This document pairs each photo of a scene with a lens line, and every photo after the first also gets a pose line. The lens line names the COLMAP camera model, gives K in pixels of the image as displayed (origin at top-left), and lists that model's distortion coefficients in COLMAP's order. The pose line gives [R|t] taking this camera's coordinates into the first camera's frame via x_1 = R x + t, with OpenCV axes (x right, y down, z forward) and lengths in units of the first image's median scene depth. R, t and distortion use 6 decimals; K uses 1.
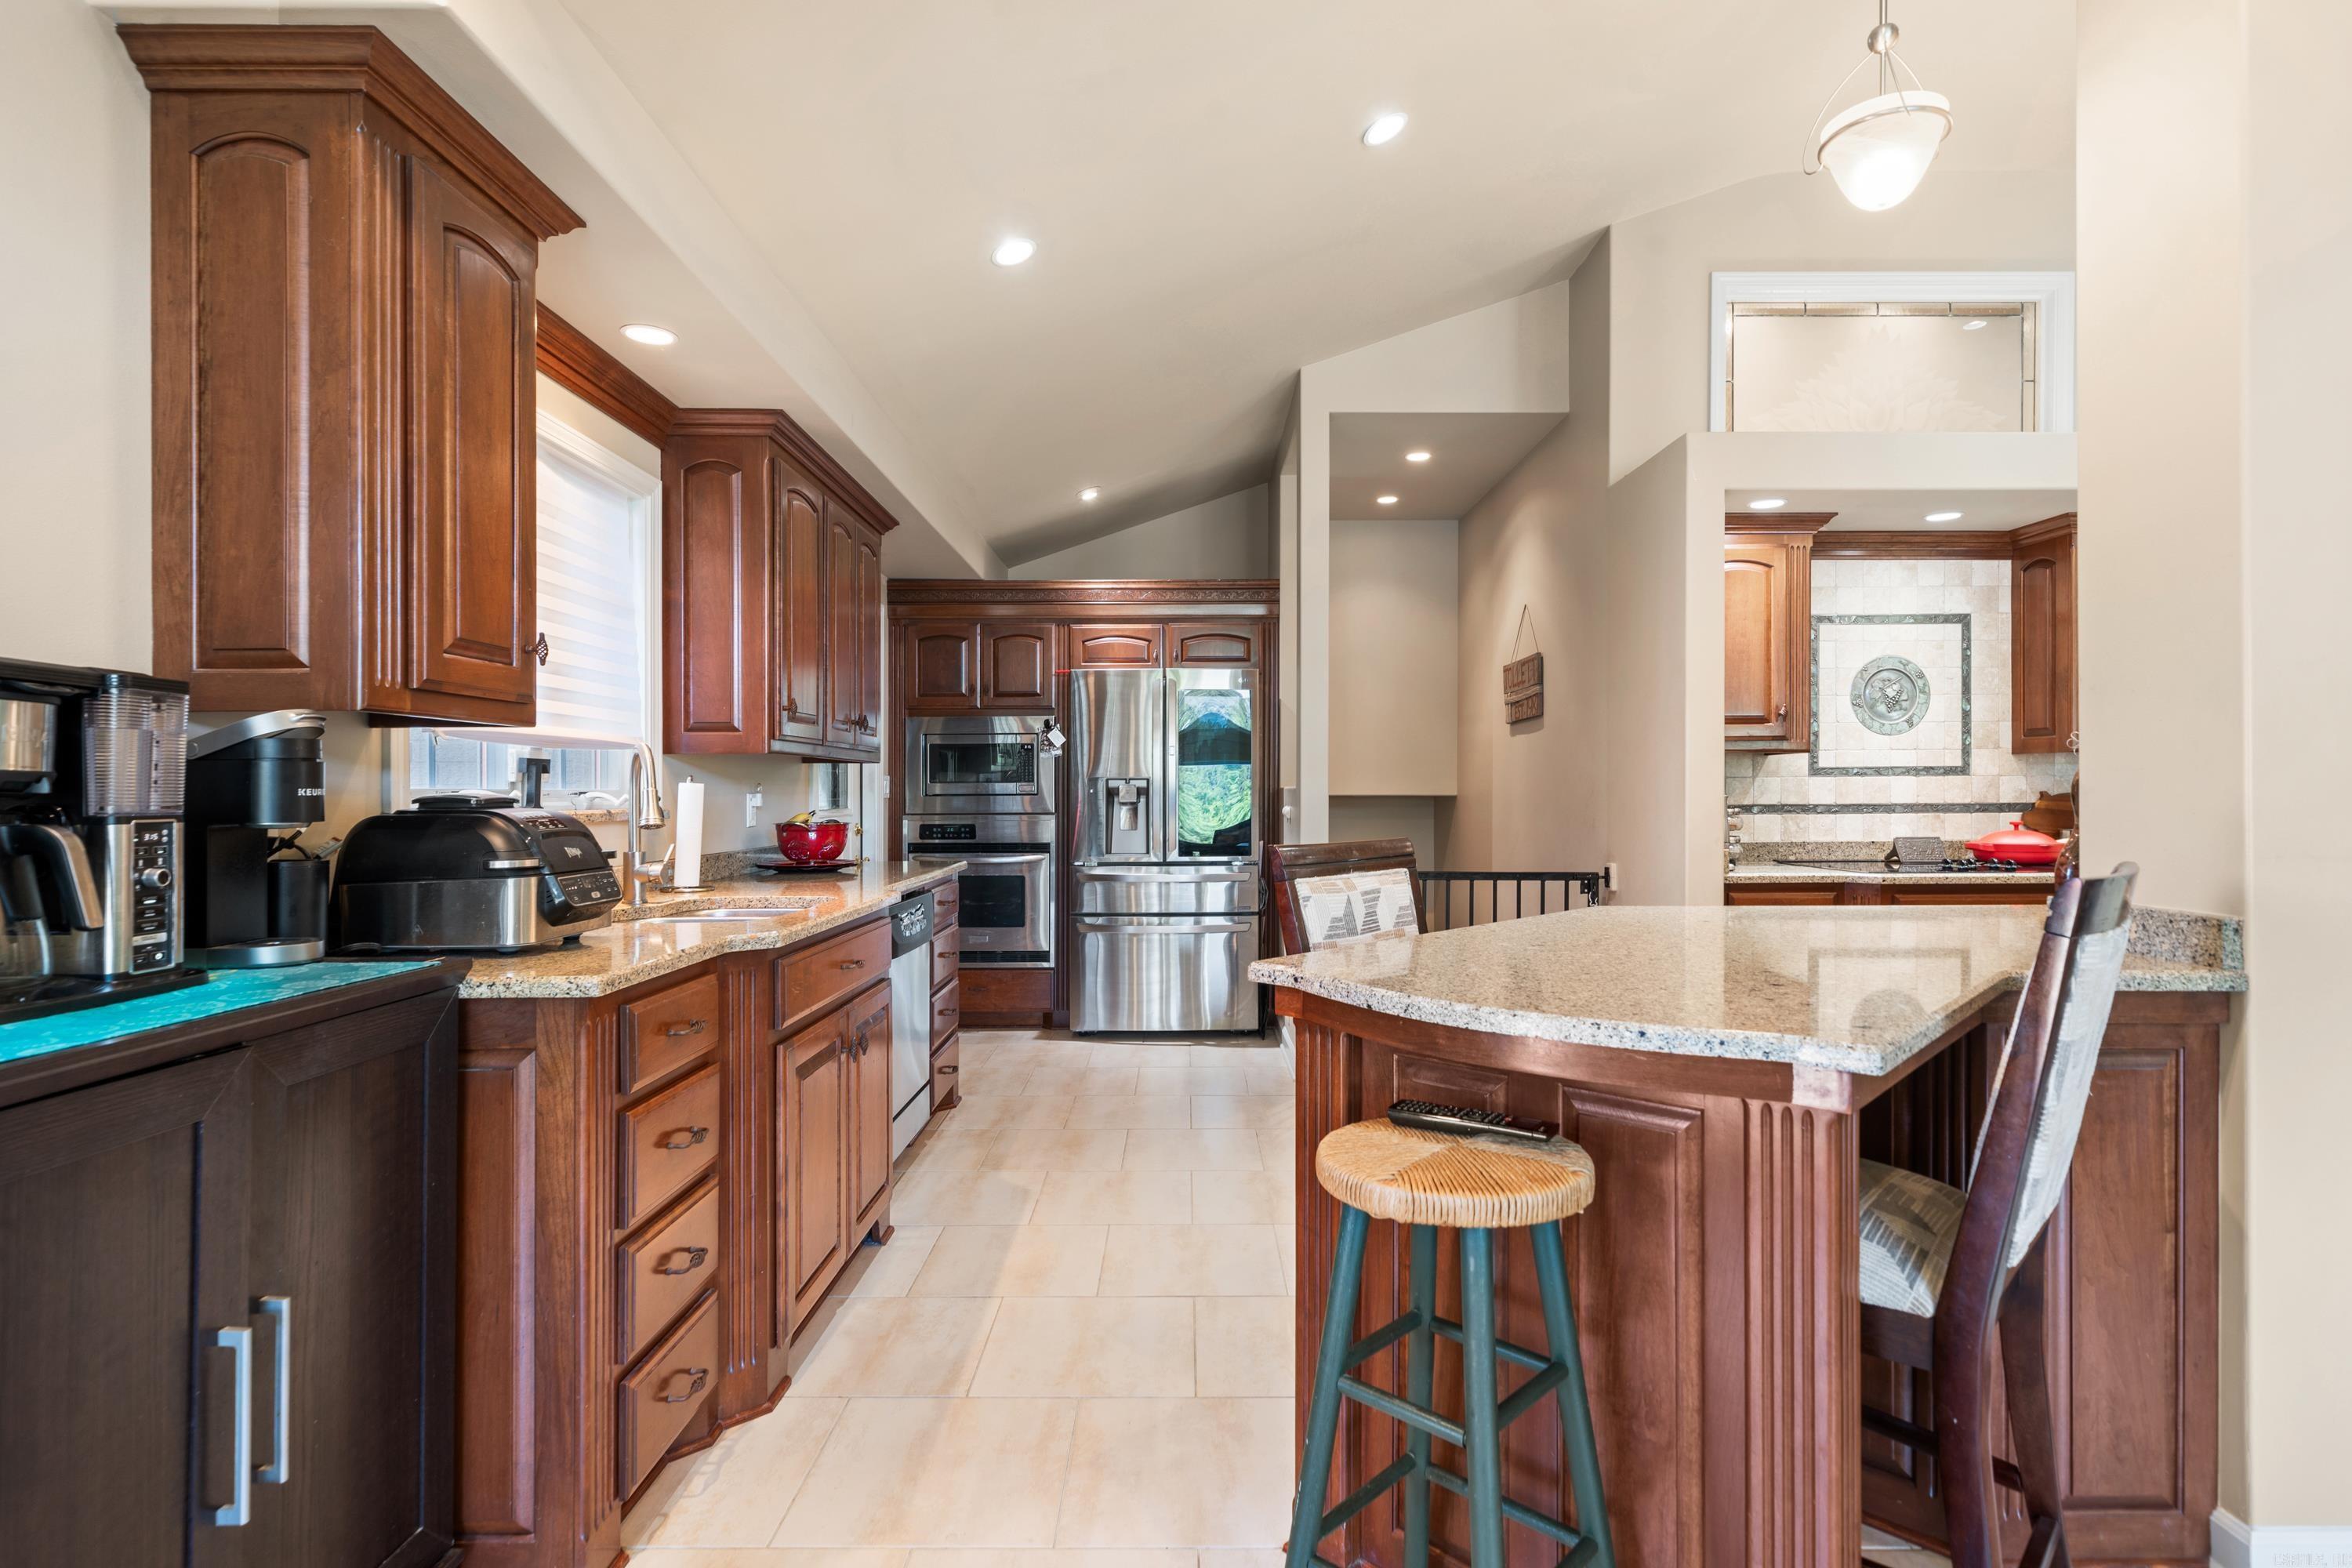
lens RADIAL K [[1159.0, 0, 1167.8], [0, 1159.0, 789.8], [0, 0, 1]] dist [0.002712, -0.000578]
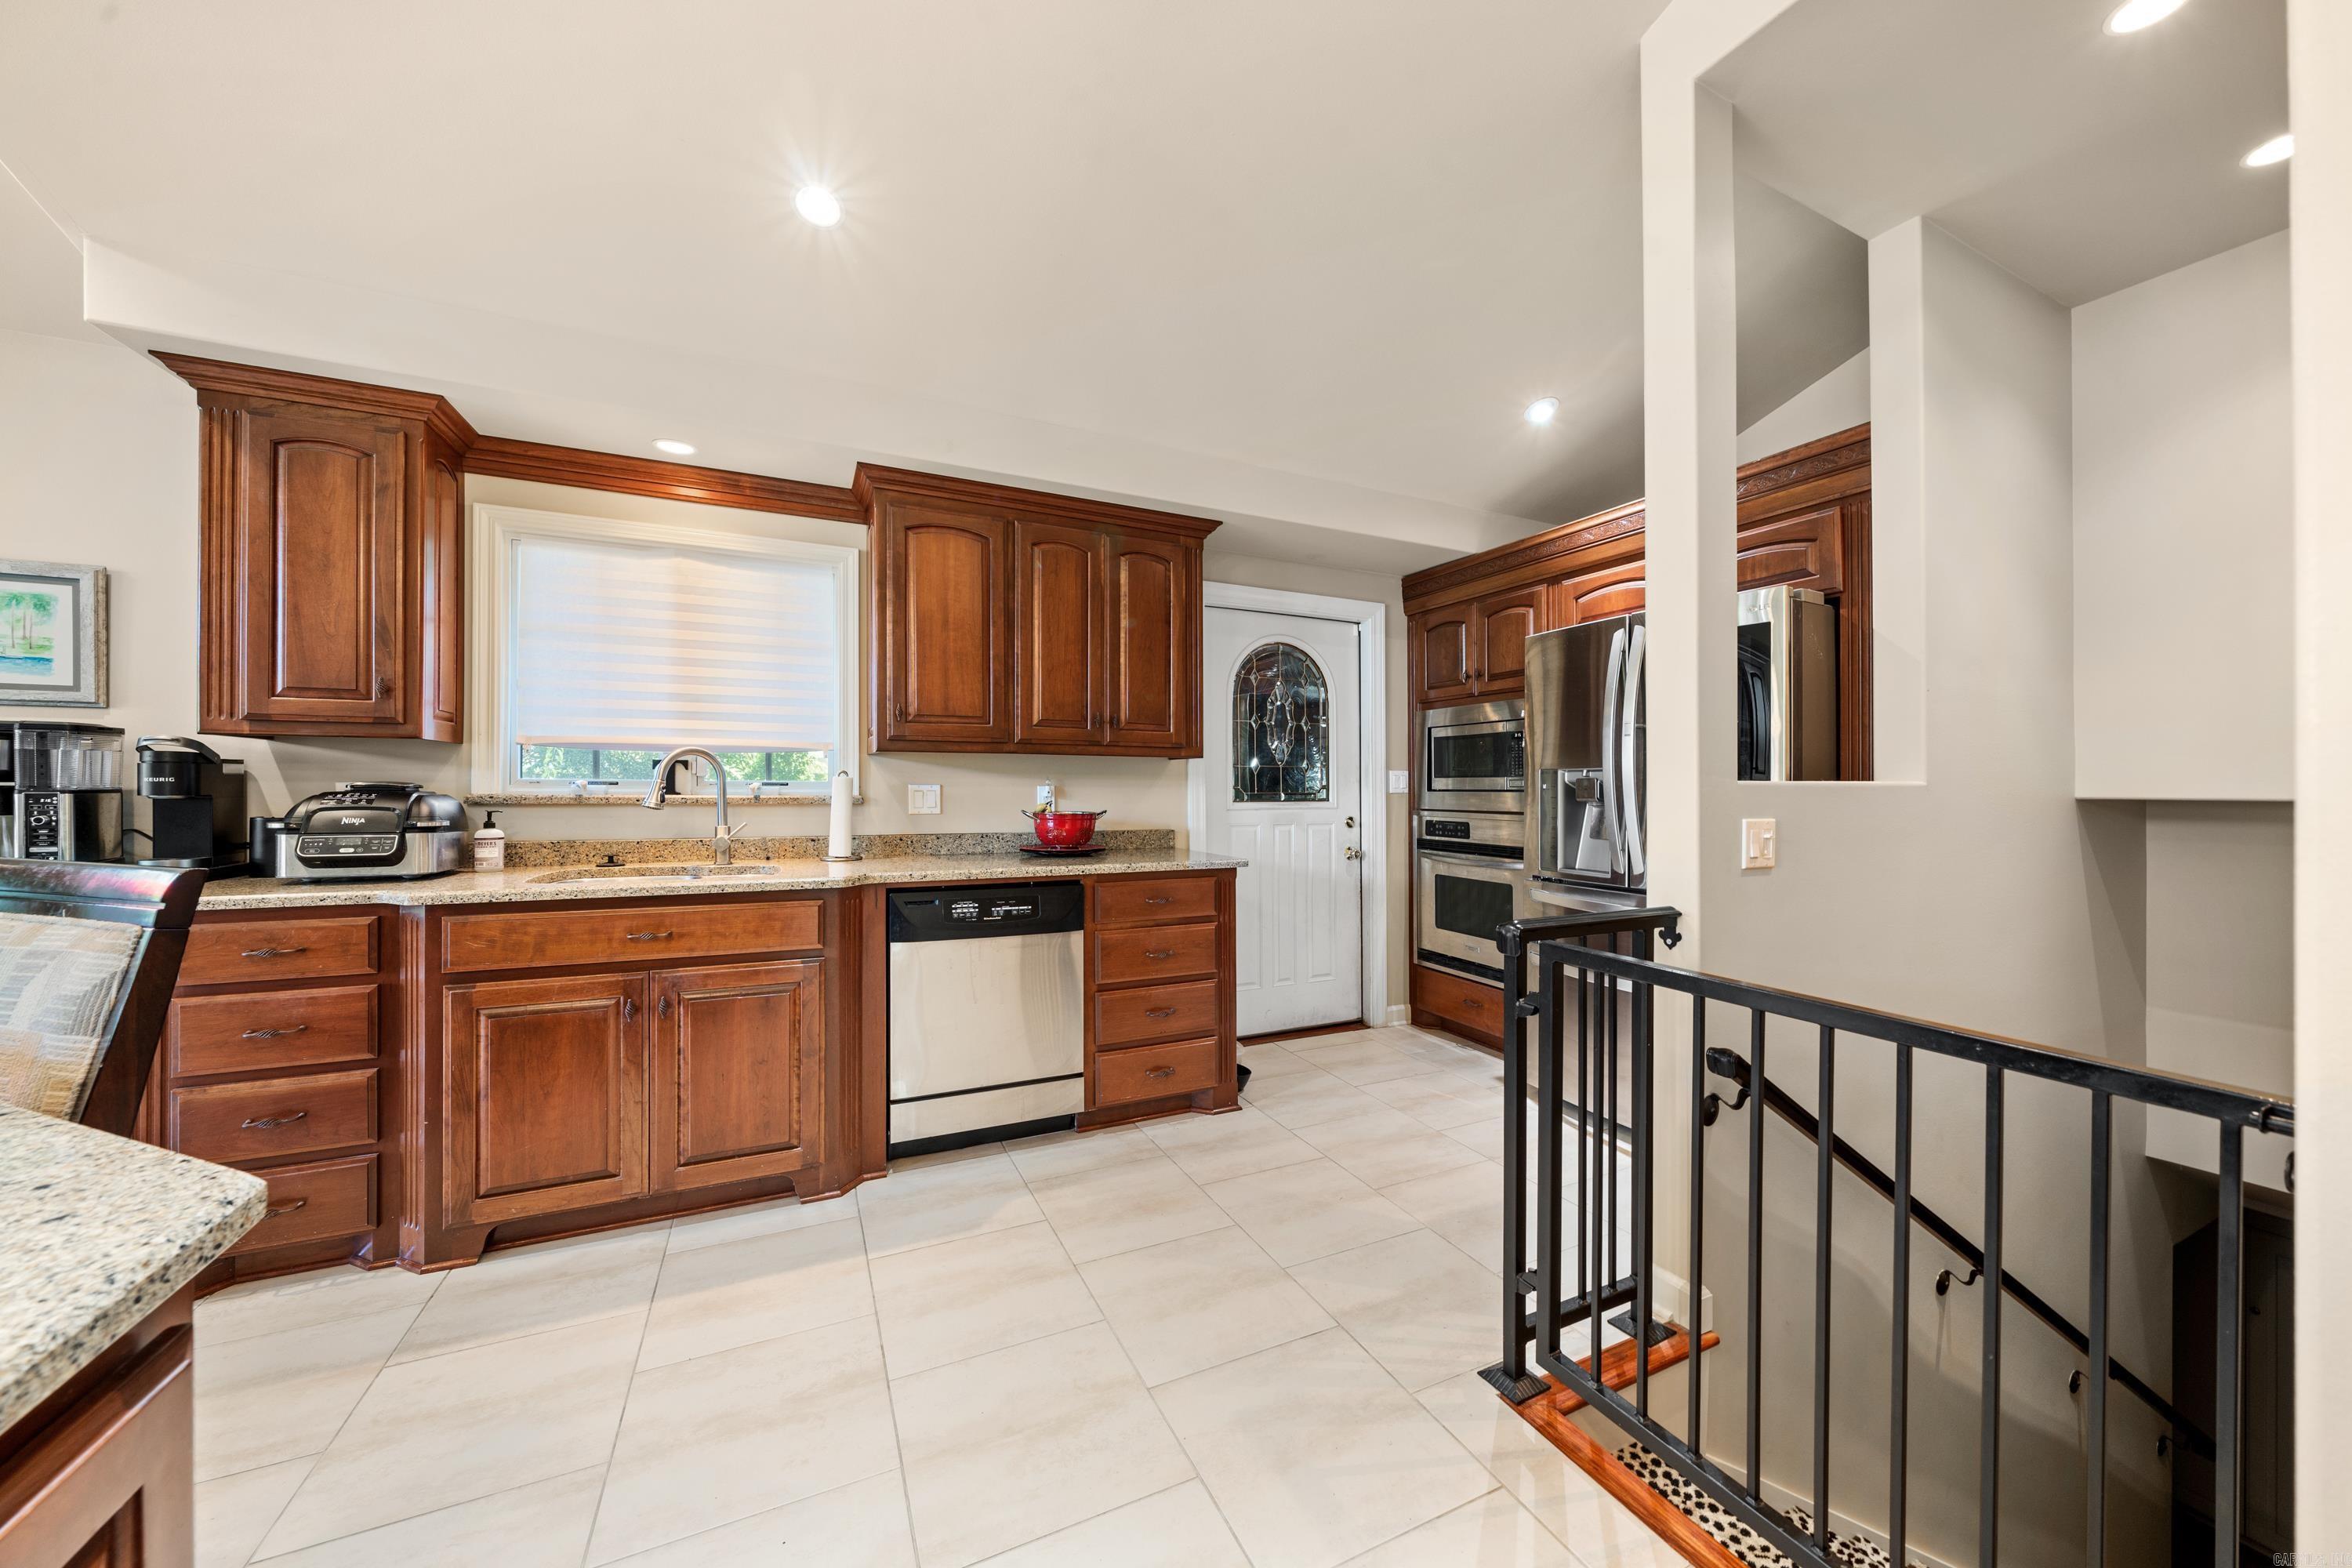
lens RADIAL K [[801.7, 0, 1197.5], [0, 801.7, 793.4], [0, 0, 1]] dist [-0.000762, -0.000044]
pose [[0.434852, 0.017450, -0.900333, 0.398610], [-0.006014, 0.999846, 0.016474, -0.003245], [0.900482, -0.001749, 0.434890, 0.690015]]
